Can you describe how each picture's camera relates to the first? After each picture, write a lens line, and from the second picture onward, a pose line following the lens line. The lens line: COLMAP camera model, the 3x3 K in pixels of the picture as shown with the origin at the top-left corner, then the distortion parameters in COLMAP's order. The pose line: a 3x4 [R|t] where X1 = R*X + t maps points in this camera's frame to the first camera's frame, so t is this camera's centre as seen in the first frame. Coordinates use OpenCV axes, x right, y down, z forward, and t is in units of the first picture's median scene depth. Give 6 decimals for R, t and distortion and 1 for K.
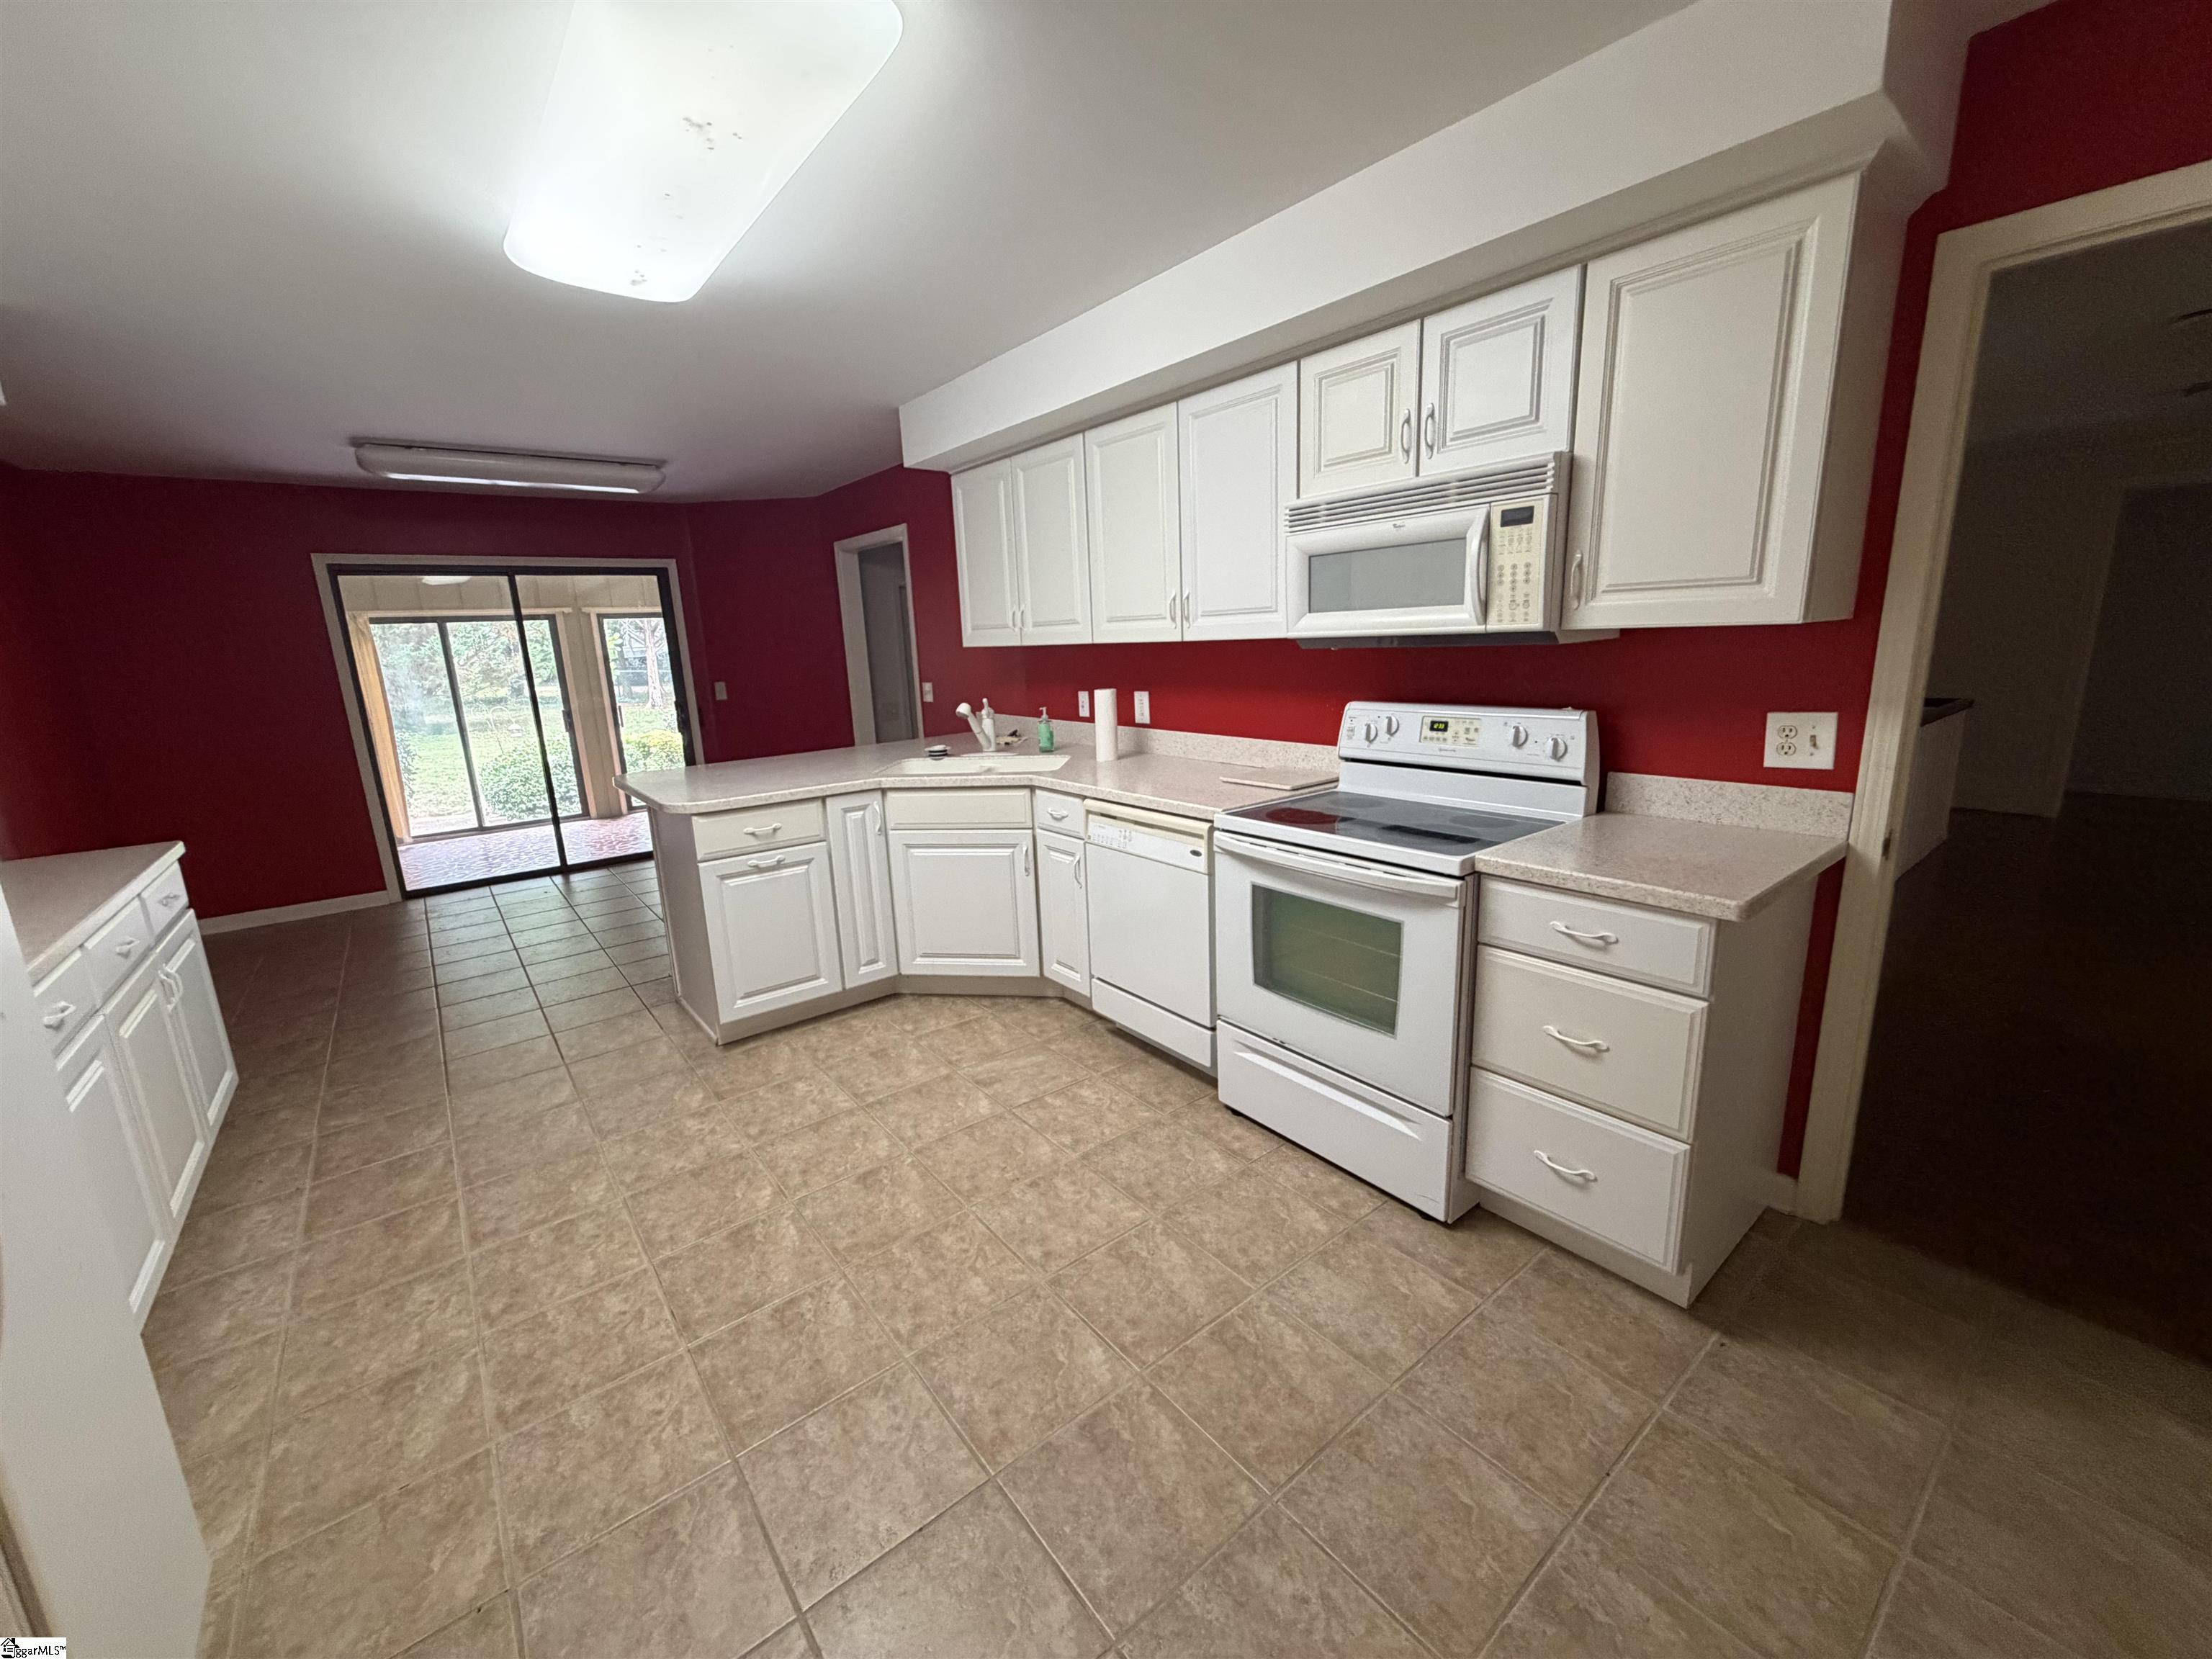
lens RADIAL K [[882.4, 0, 1108.3], [0, 882.4, 828.2], [0, 0, 1]] dist [0.001477, -0.000545]
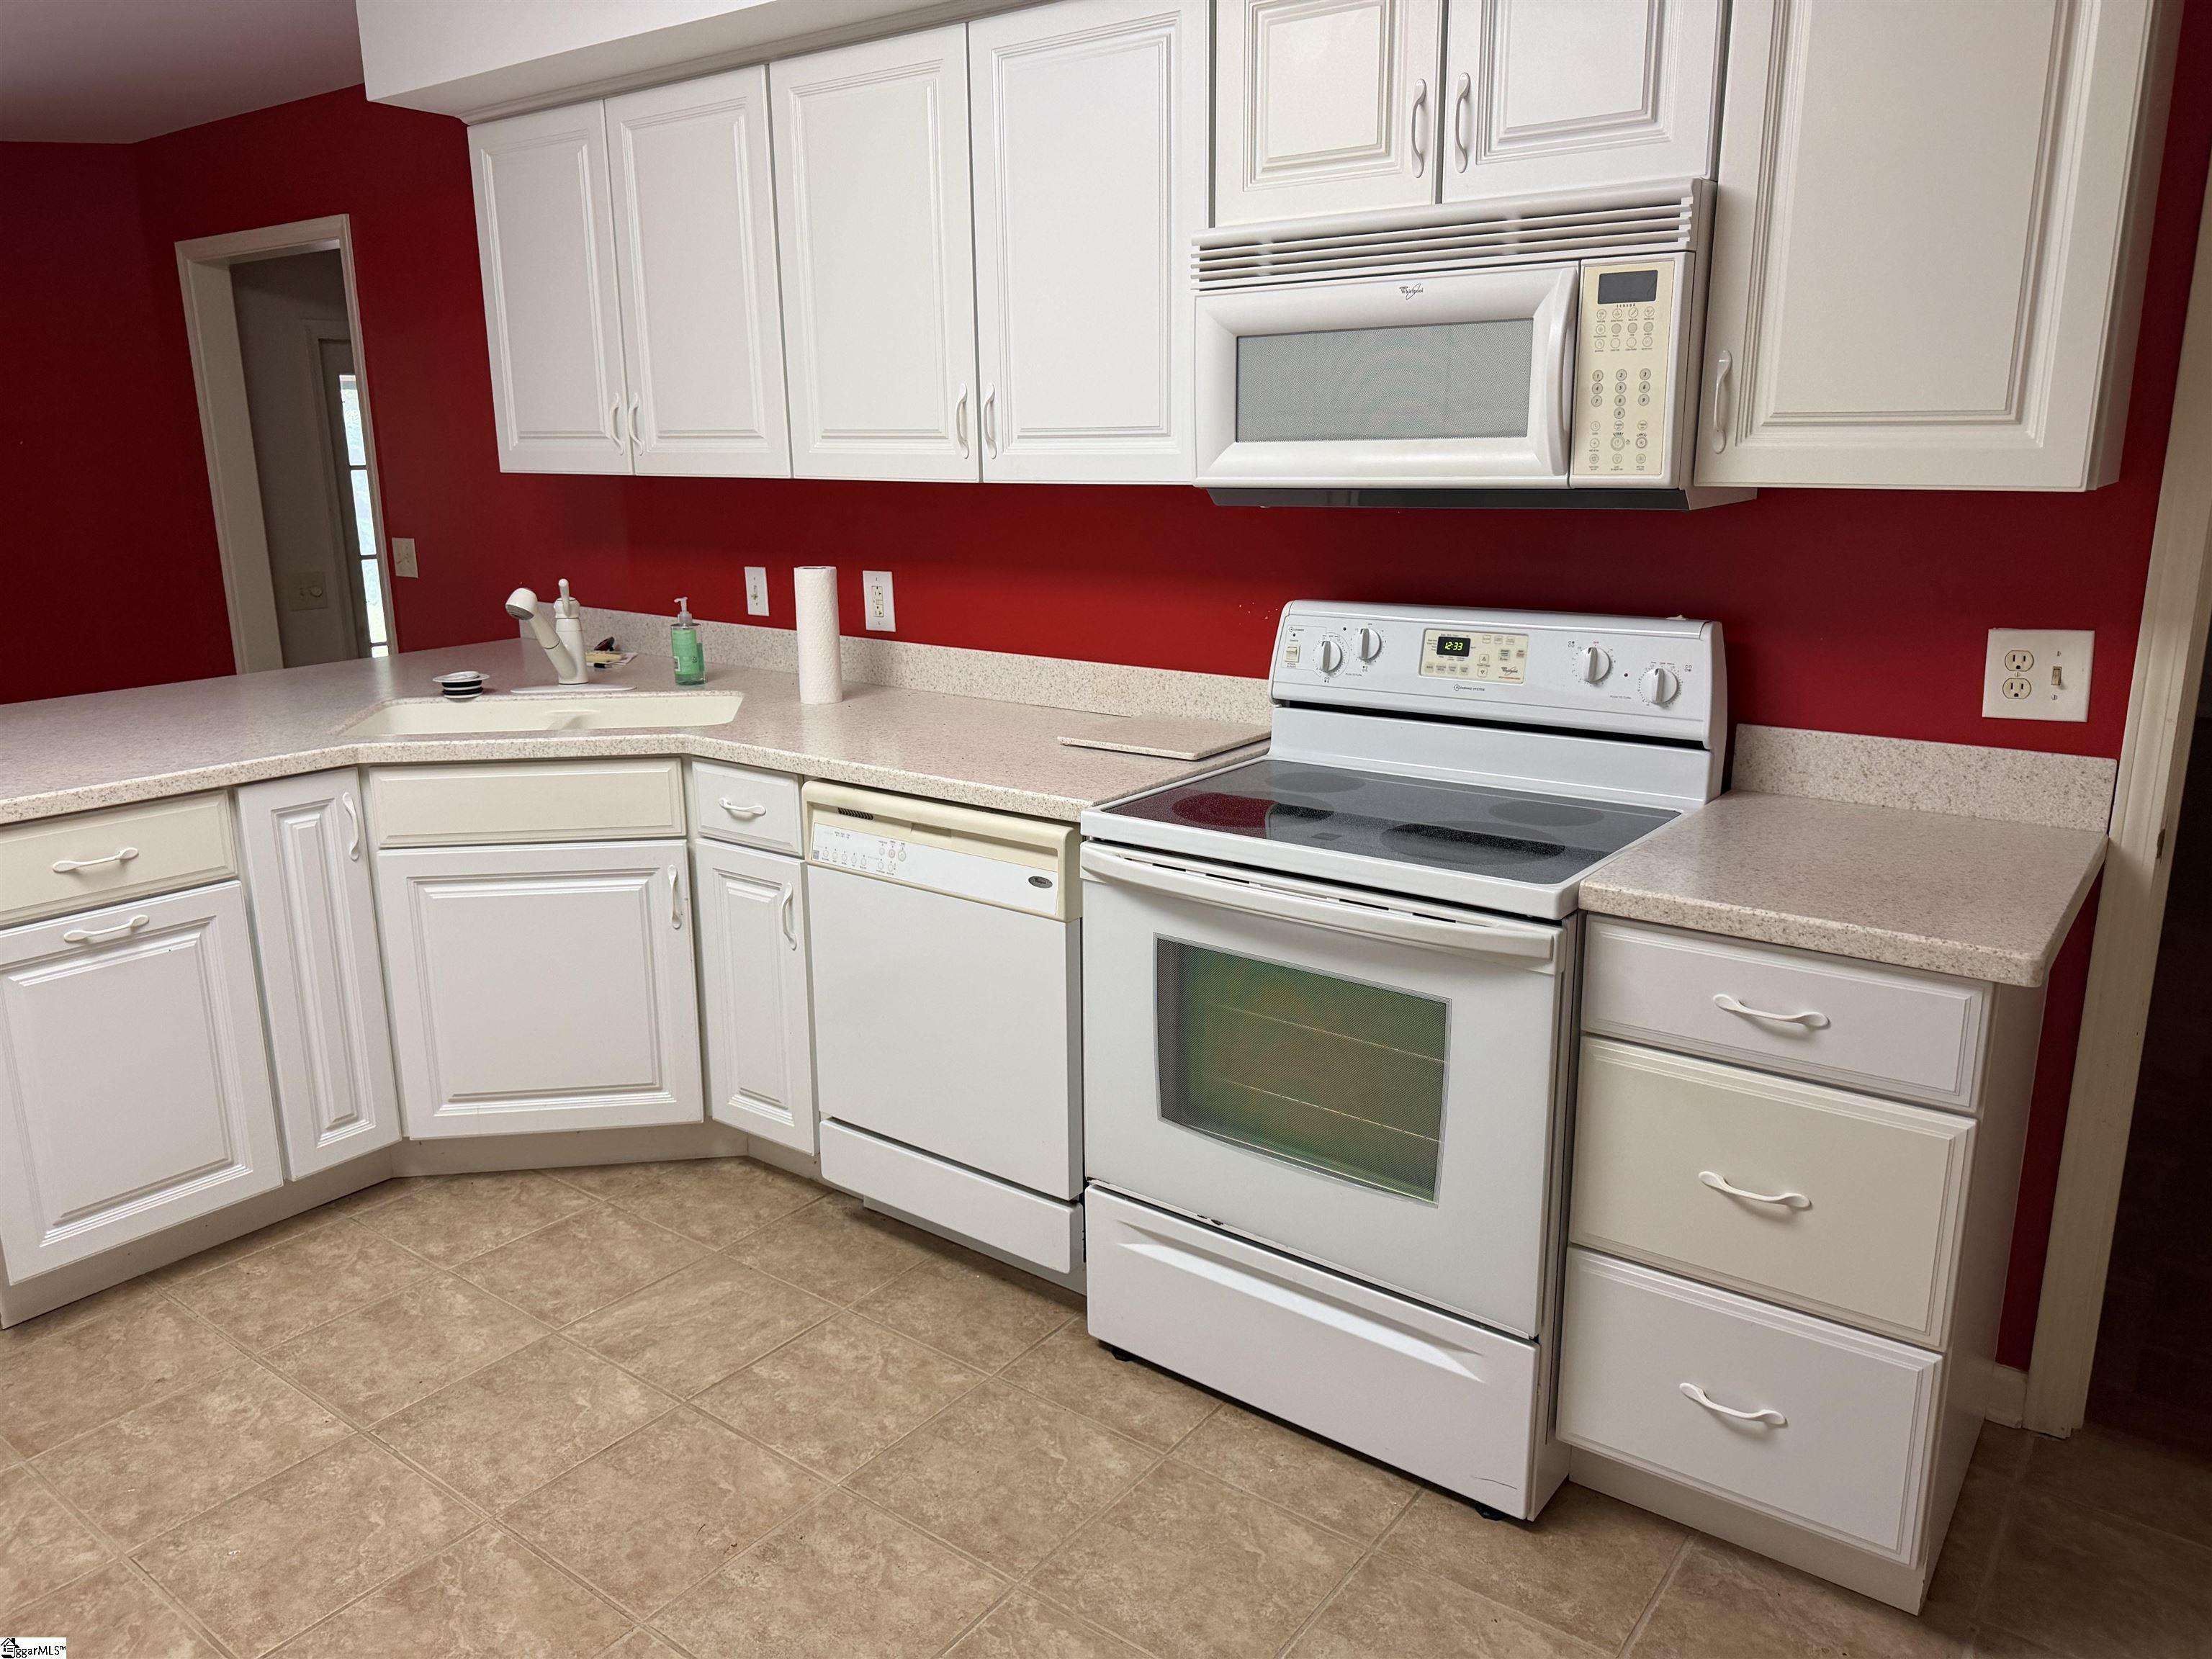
lens RADIAL K [[1560.4, 0, 1106.1], [0, 1560.4, 818.5], [0, 0, 1]] dist [0.040819, -0.051046]
pose [[0.966789, -0.030436, 0.253757, -0.112168], [0.026031, 0.999447, 0.020701, -0.032183], [-0.254247, -0.013408, 0.967046, 0.080315]]
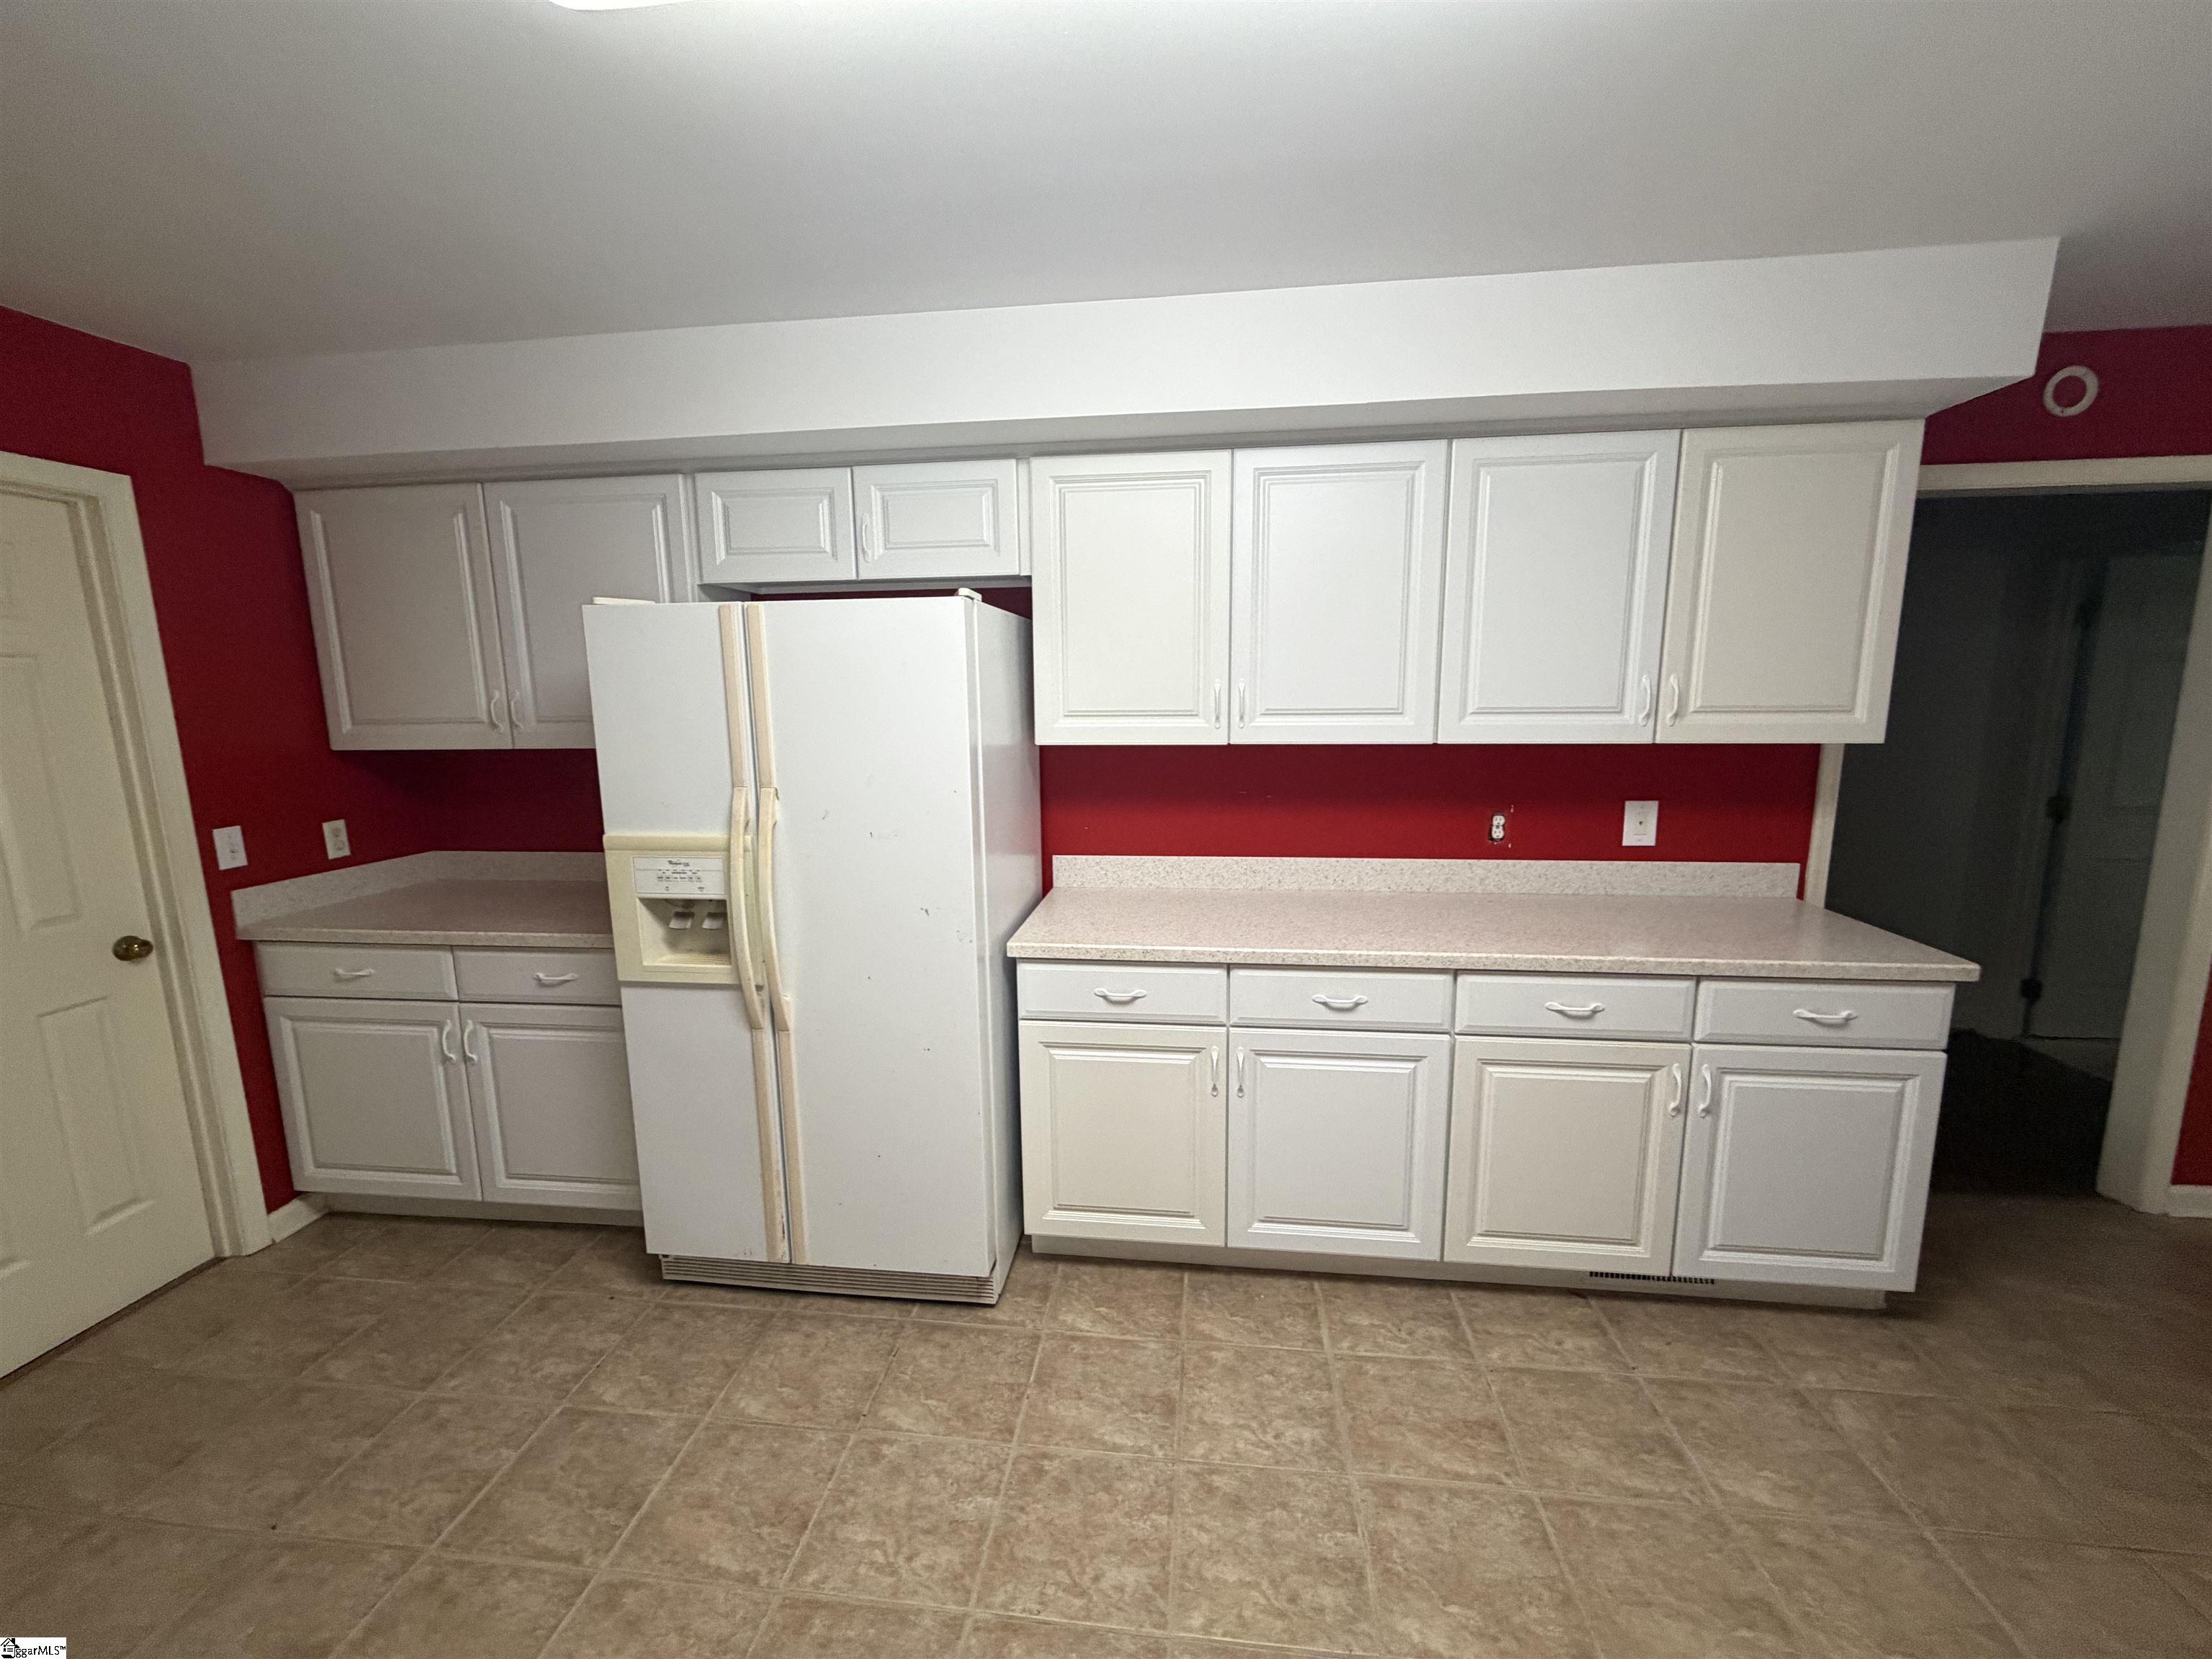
lens RADIAL K [[882.4, 0, 1115.1], [0, 882.4, 836.1], [0, 0, 1]] dist [0.001477, -0.000545]
pose [[-0.711393, 0.158901, -0.684595, -0.101820], [-0.108855, 0.937435, 0.330704, -0.276991], [0.694313, 0.309782, -0.649588, 1.079789]]
